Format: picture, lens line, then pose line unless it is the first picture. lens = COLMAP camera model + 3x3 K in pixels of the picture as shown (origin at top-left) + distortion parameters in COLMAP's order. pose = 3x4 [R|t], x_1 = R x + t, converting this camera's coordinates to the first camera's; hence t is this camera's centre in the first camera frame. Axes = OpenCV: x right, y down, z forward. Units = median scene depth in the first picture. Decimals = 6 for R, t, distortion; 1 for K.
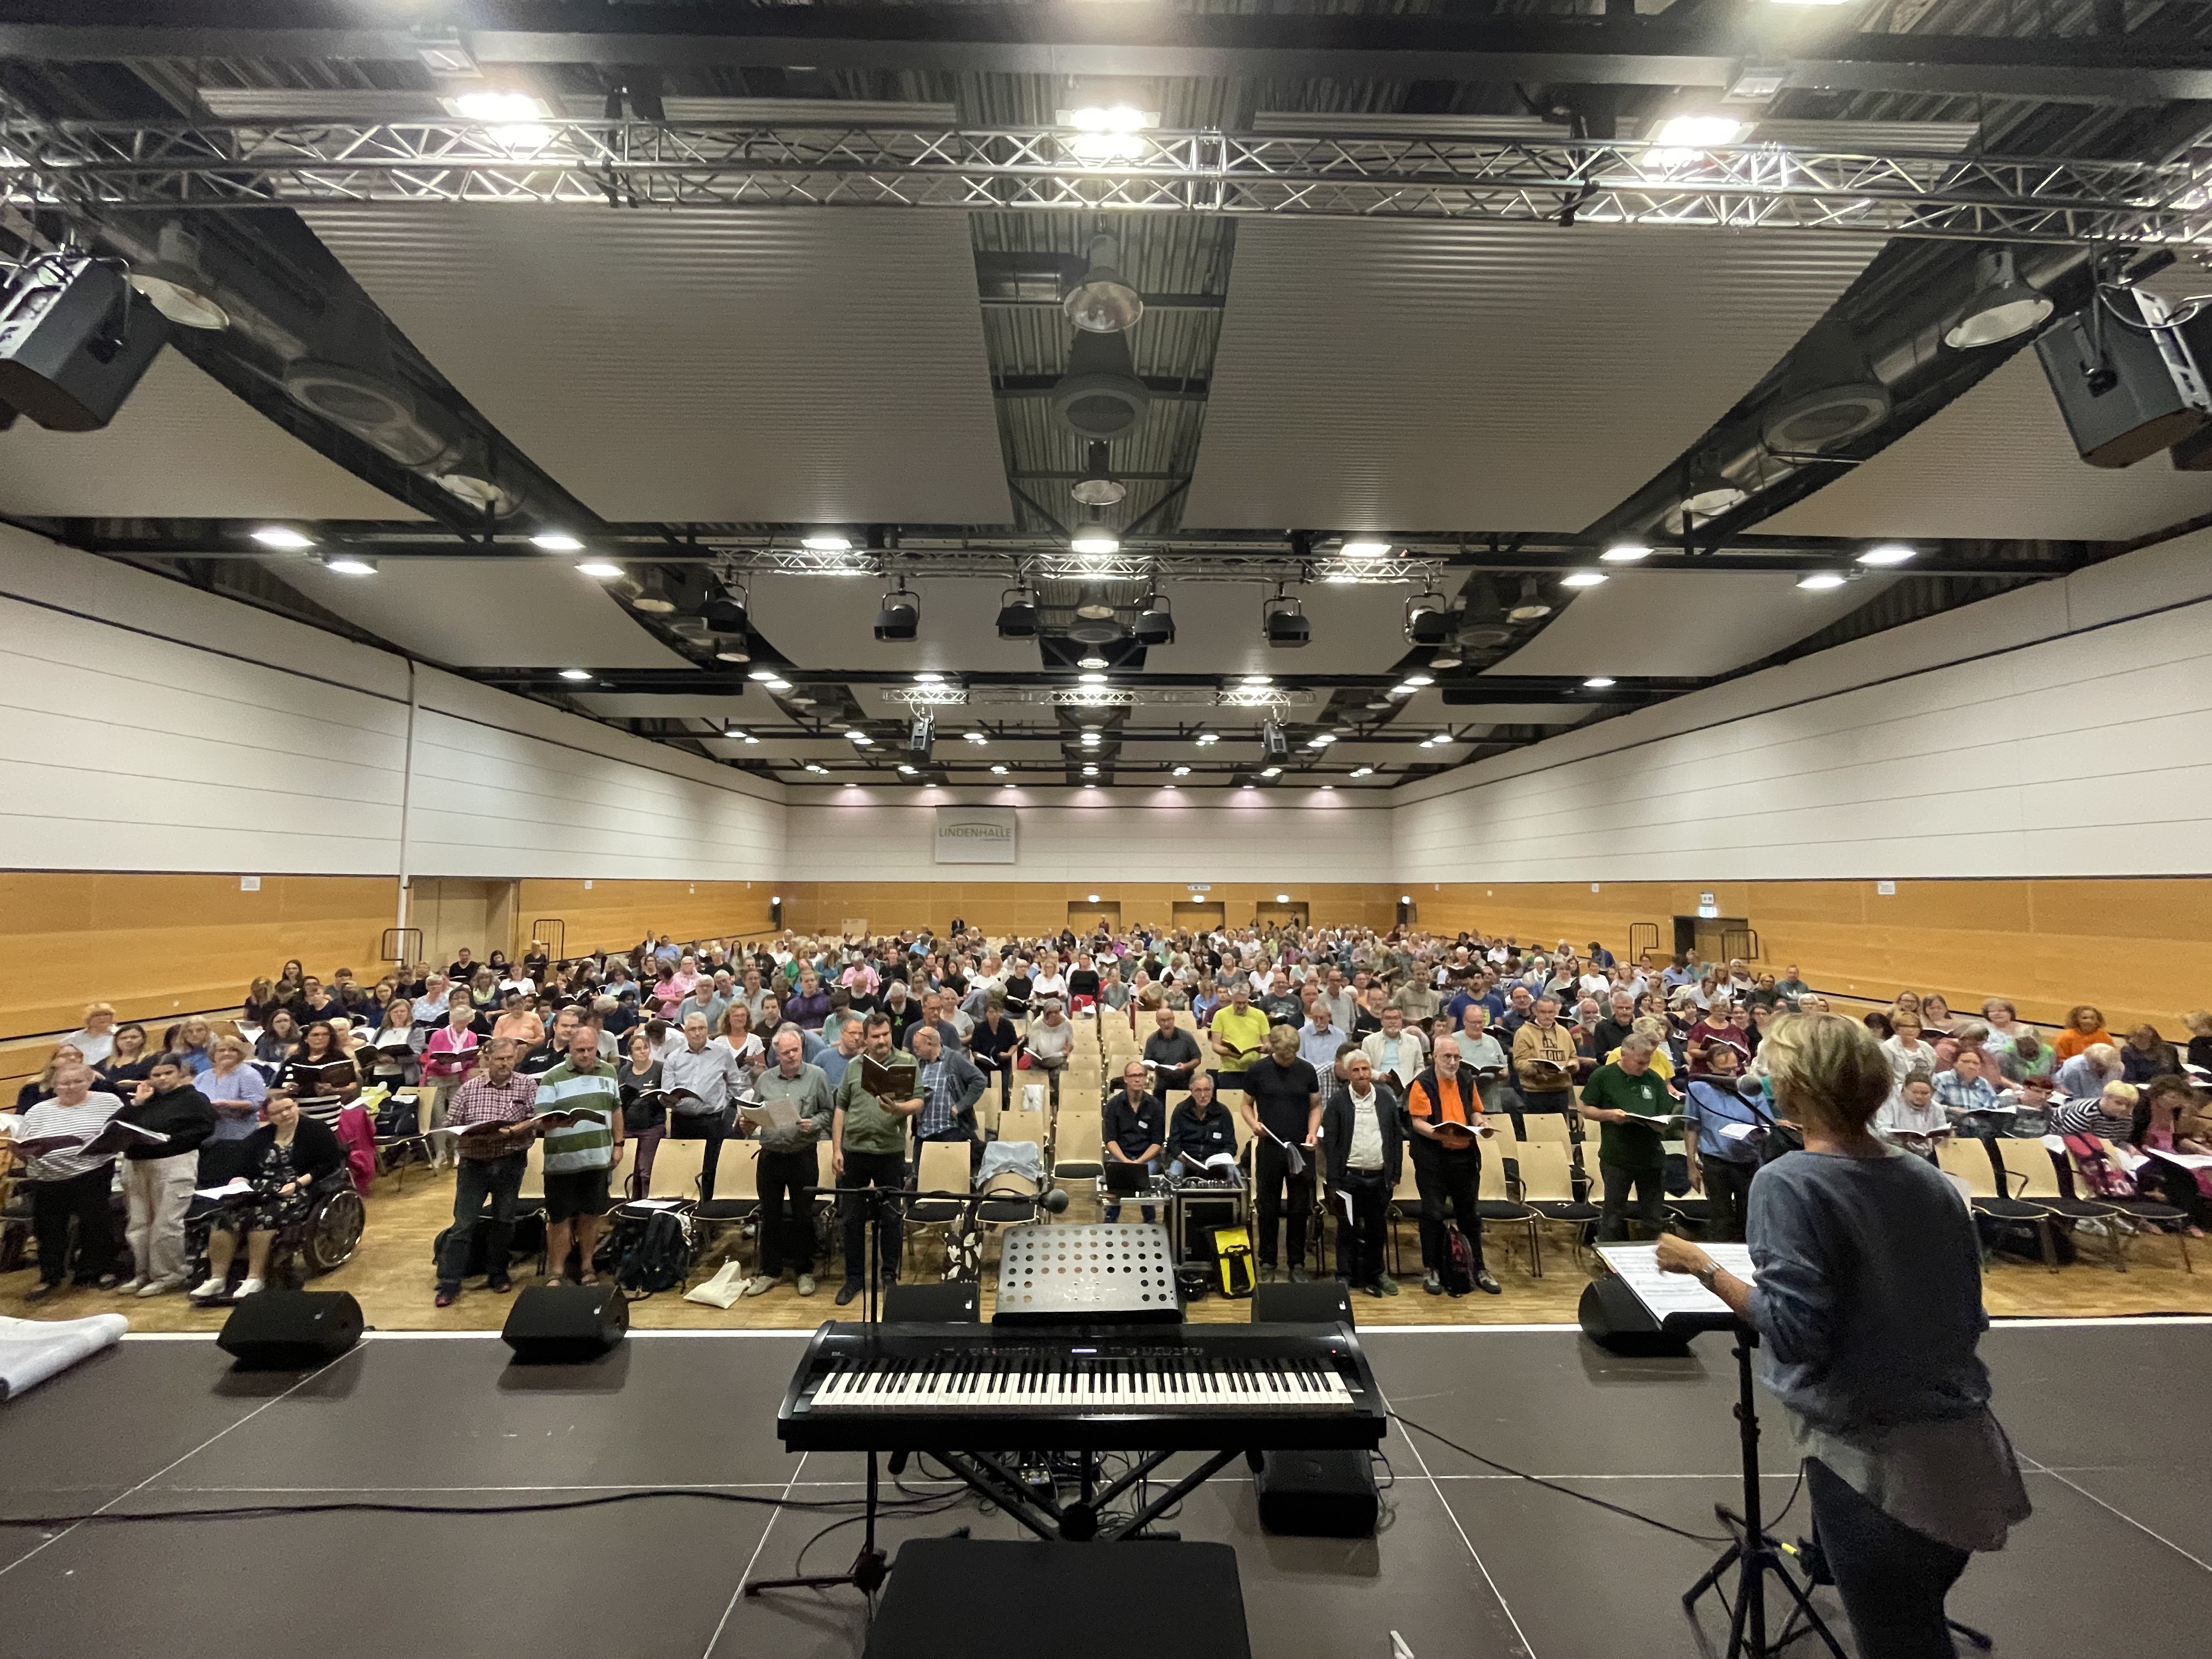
lens RADIAL K [[892.0, 0, 1107.3], [0, 892.0, 820.1], [0, 0, 1]] dist [-0.003644, 0.000030]
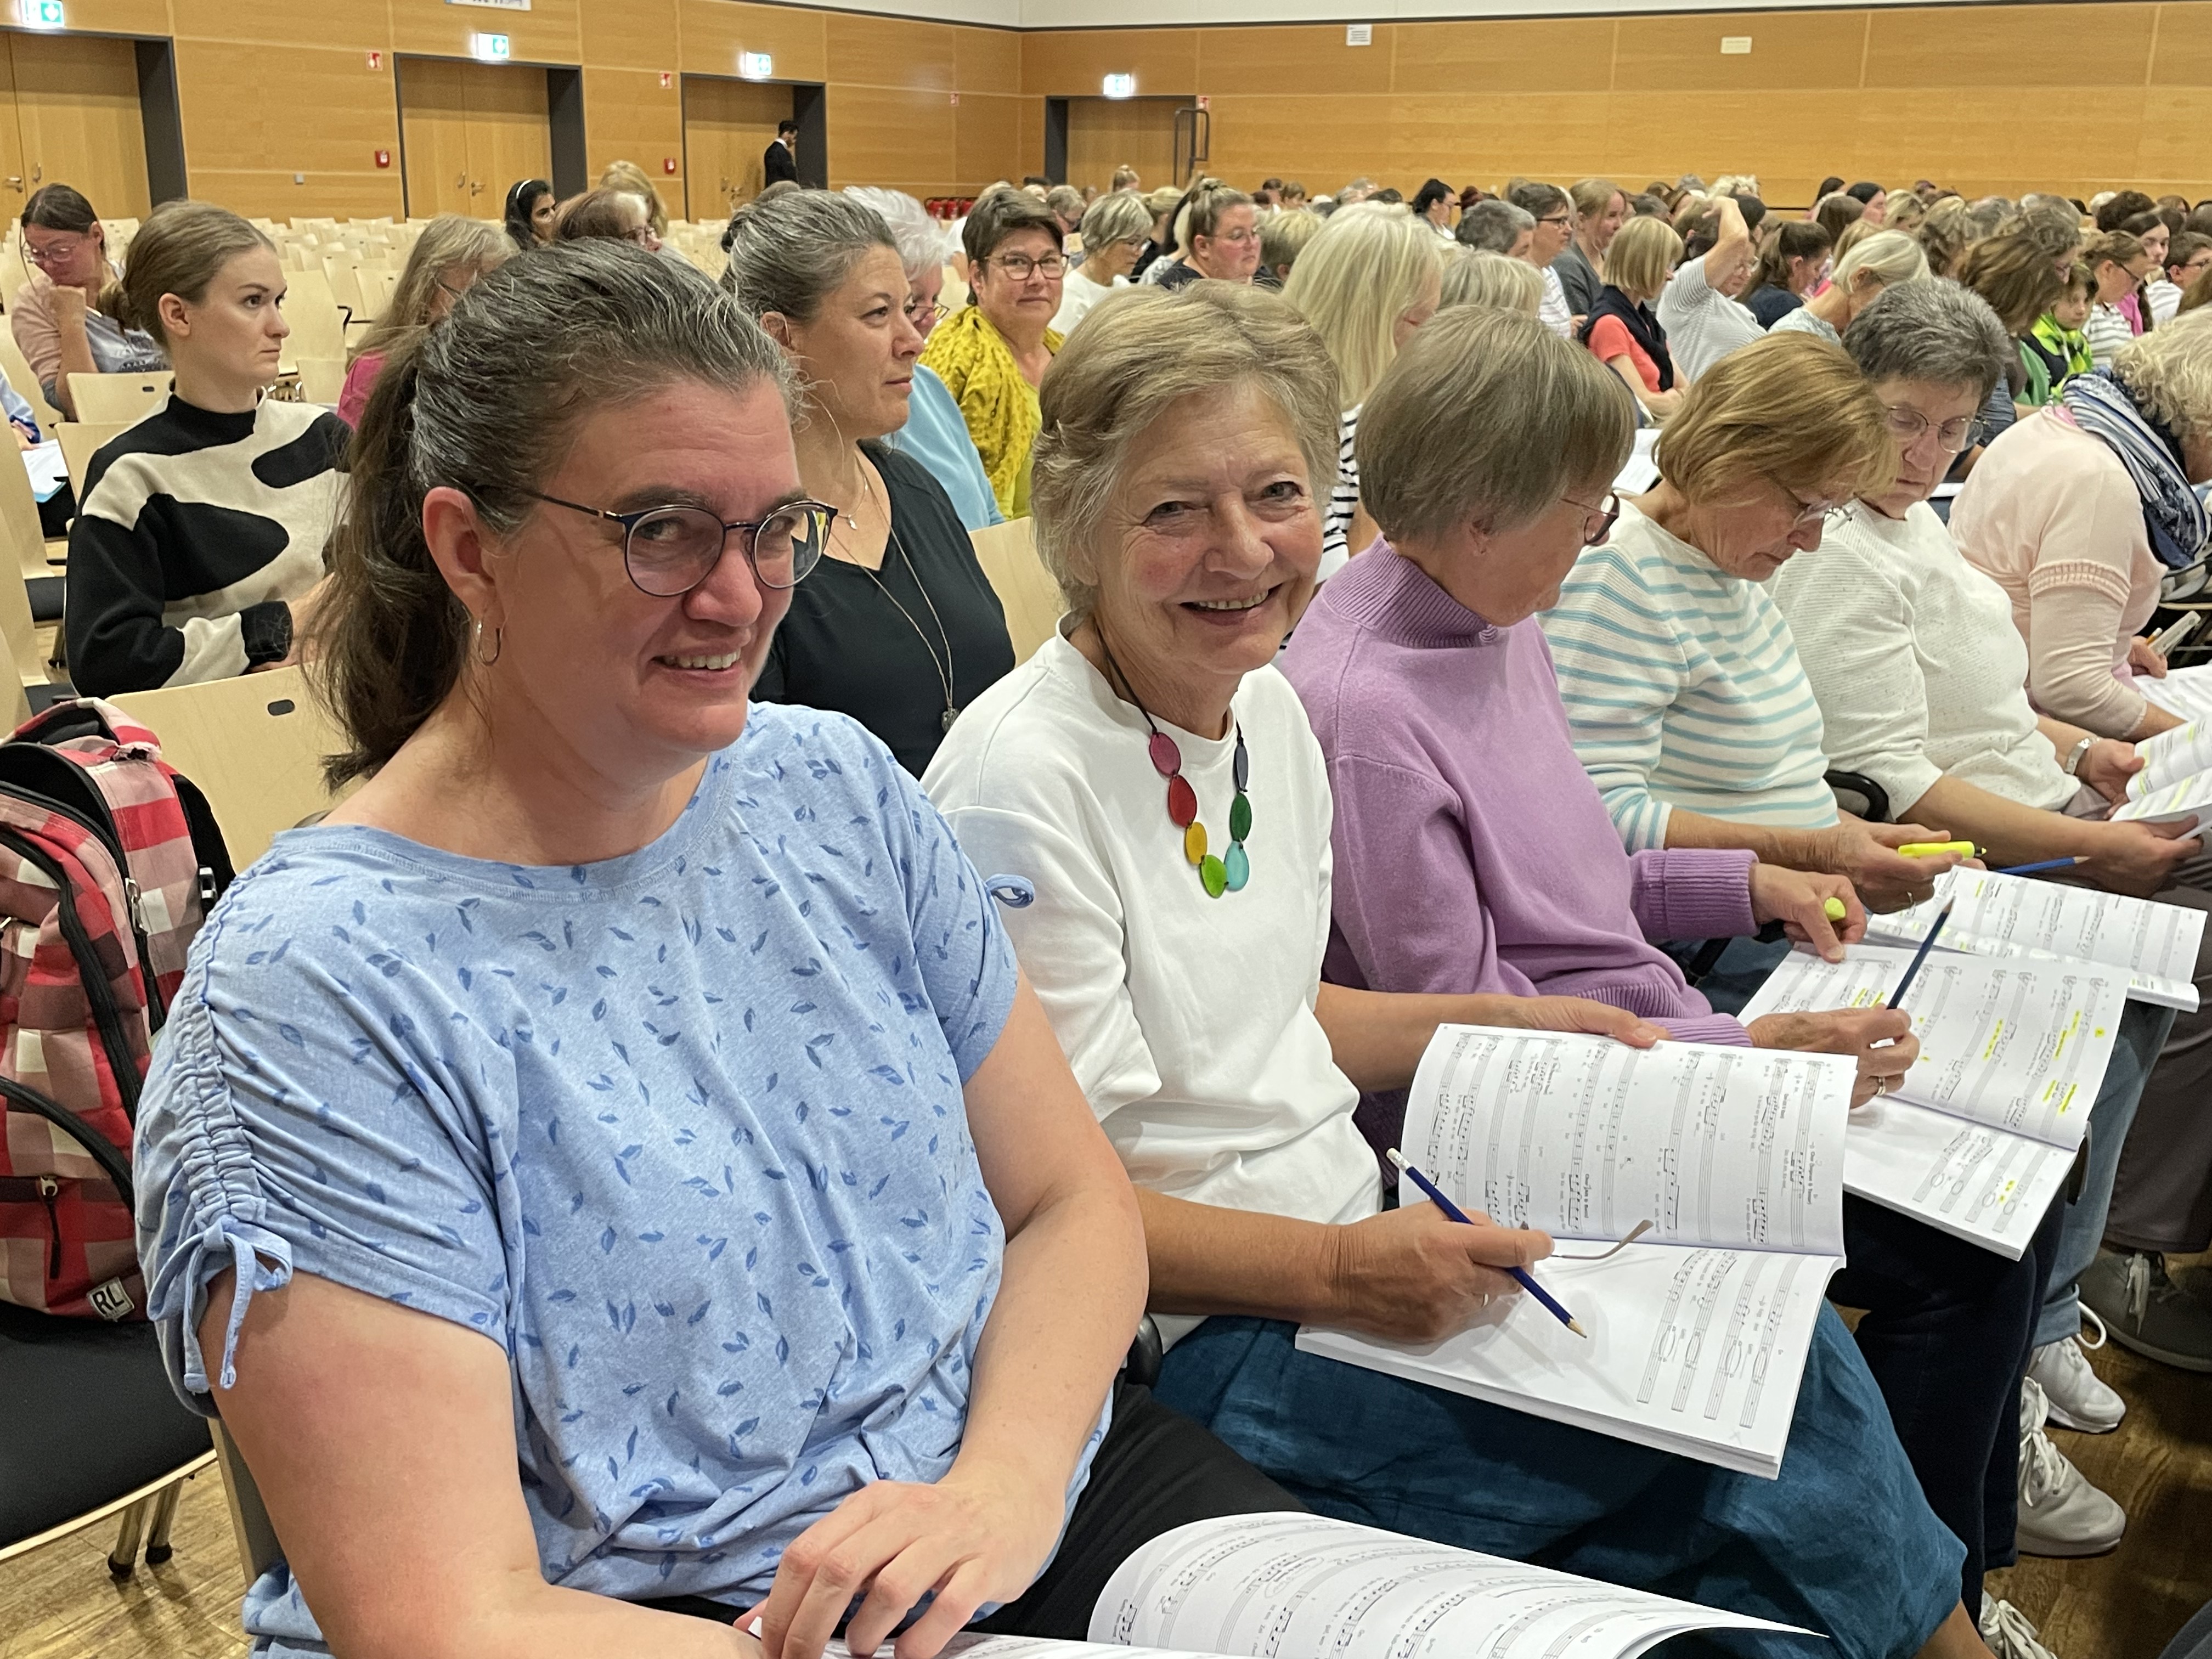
lens RADIAL K [[2160.7, 0, 1097.6], [0, 2160.7, 809.6], [0, 0, 1]] dist [0.052901, 0.000000]
pose [[0.596404, -0.219631, 0.772052, -0.683119], [-0.077901, 0.941460, 0.328002, 0.191616], [-0.798895, -0.255766, 0.544381, 1.315735]]
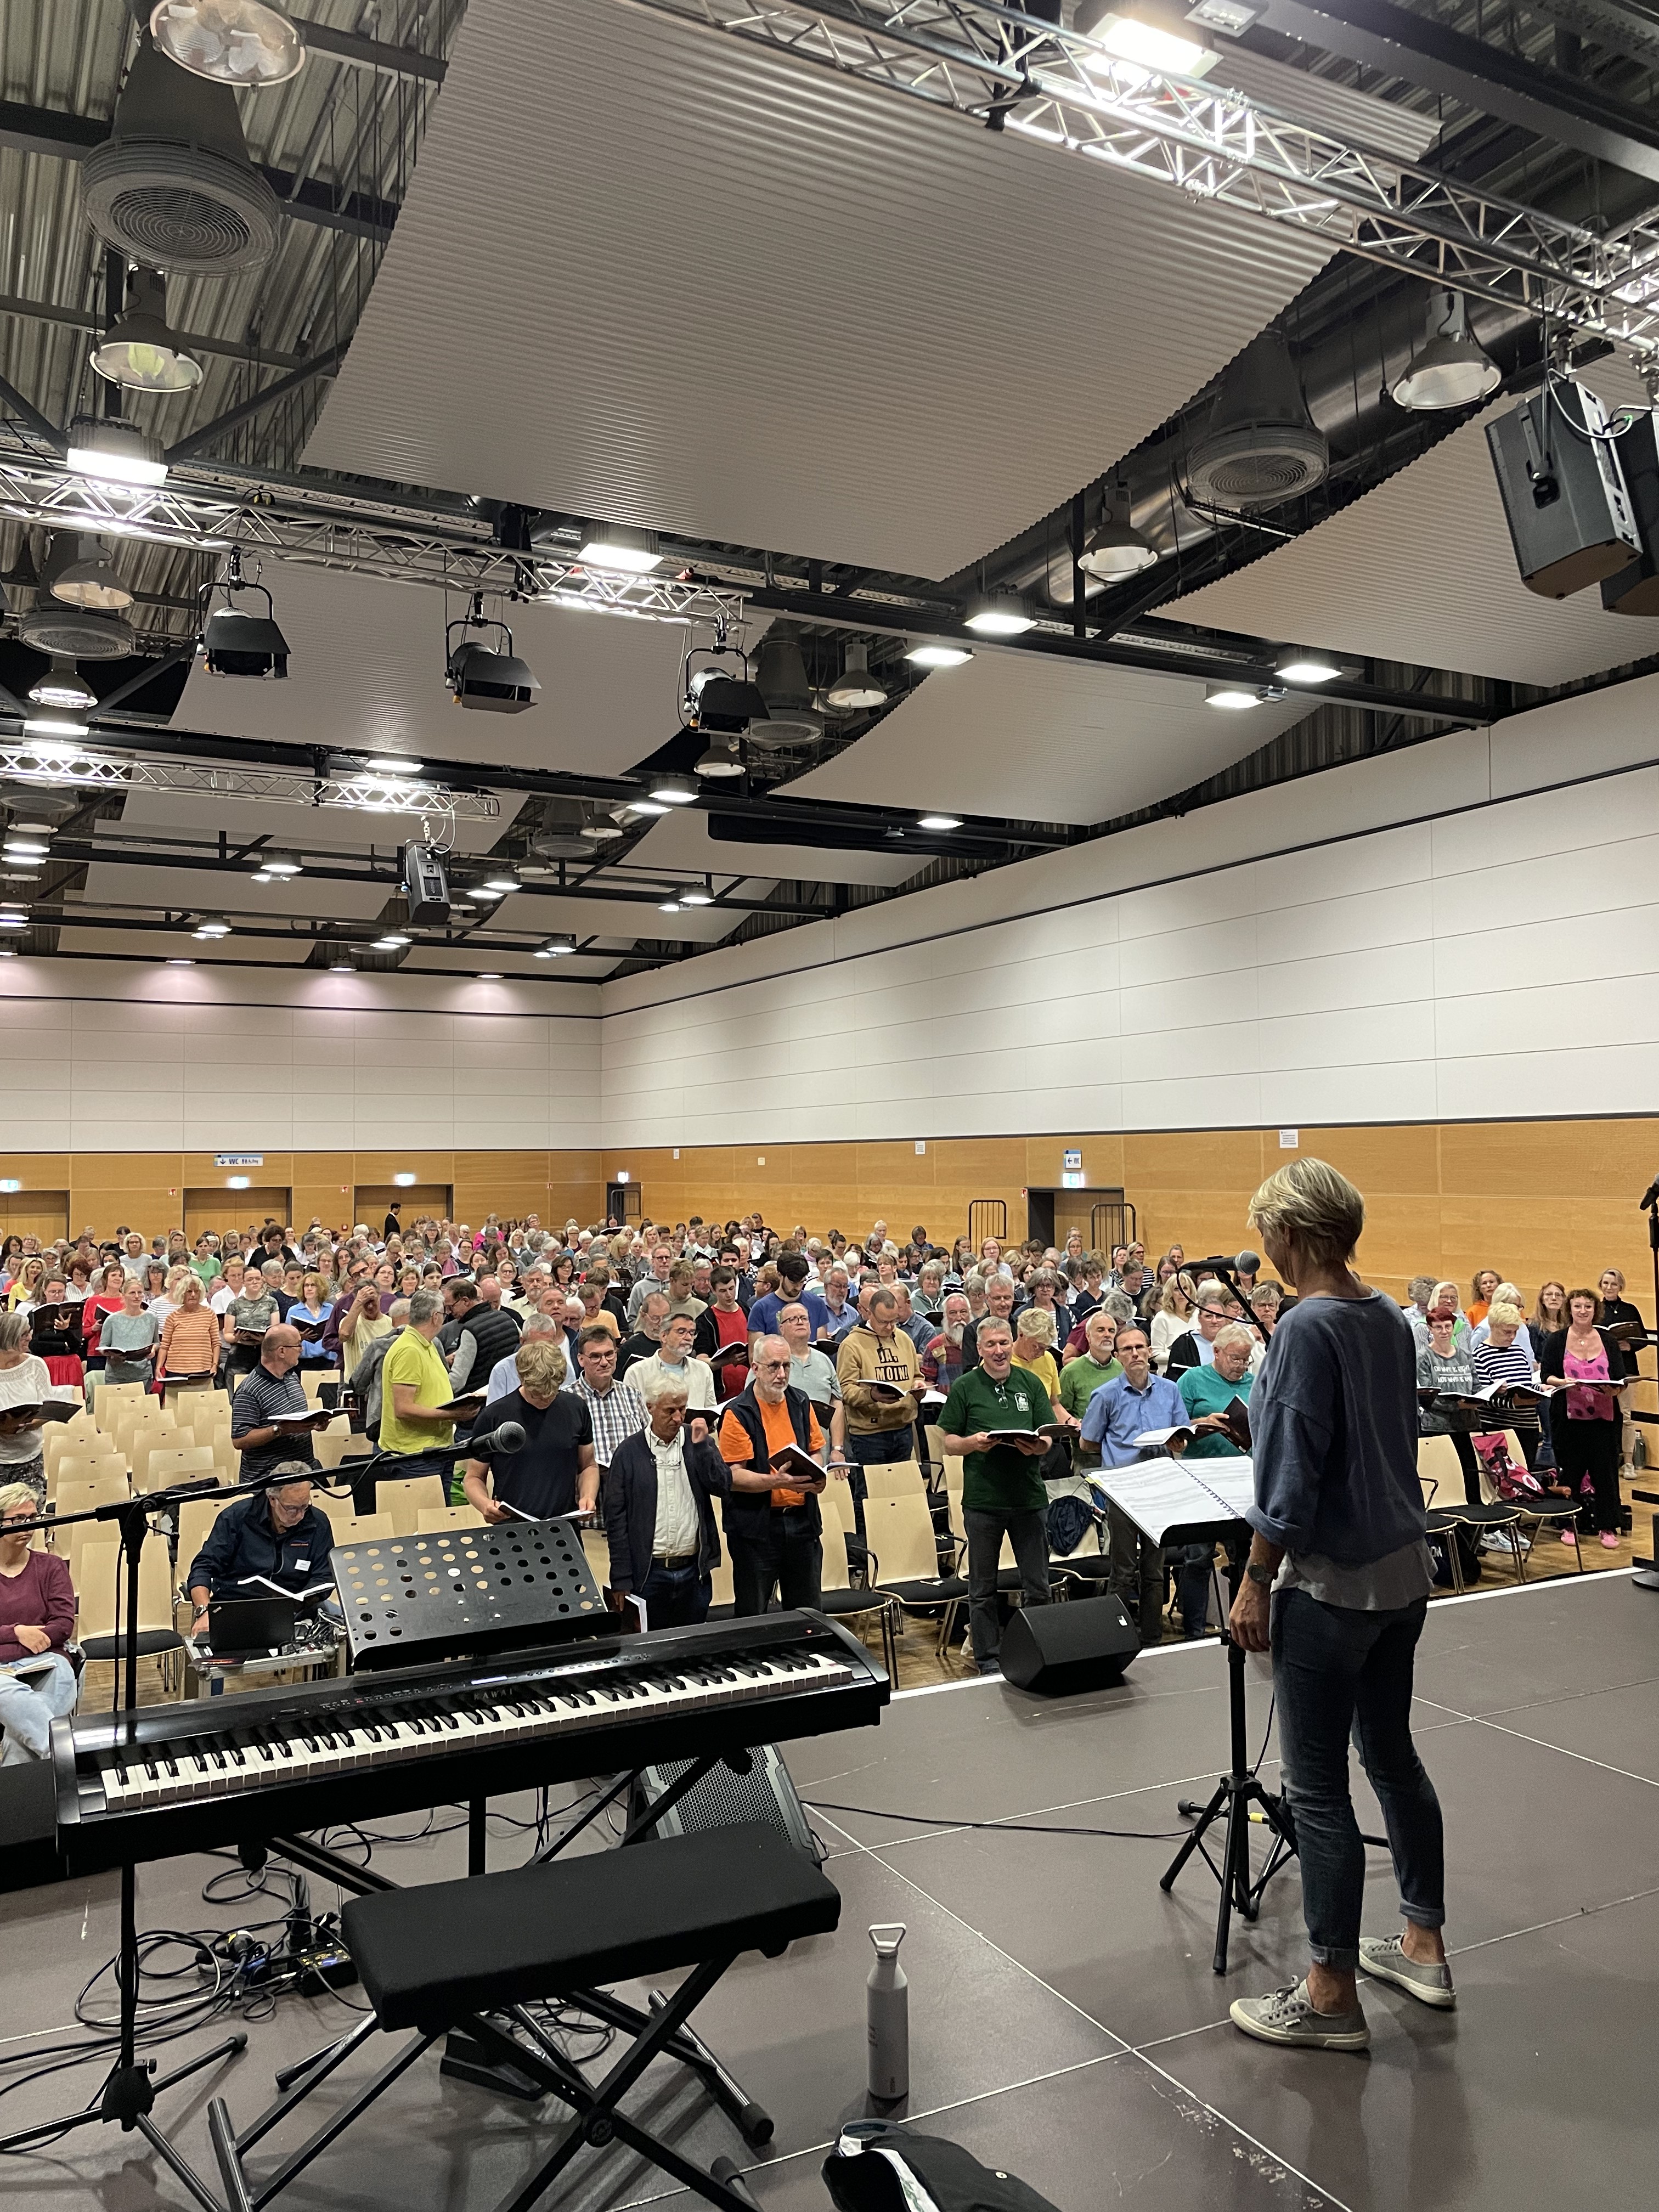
lens RADIAL K [[1657.9, 0, 824.3], [0, 1657.9, 1095.9], [0, 0, 1]] dist [0.089115, -0.116369]
pose [[0.897111, 0.007847, 0.441736, -0.053759], [-0.021858, 0.999406, 0.026637, 0.013248], [-0.441265, -0.033552, 0.896749, -0.041089]]
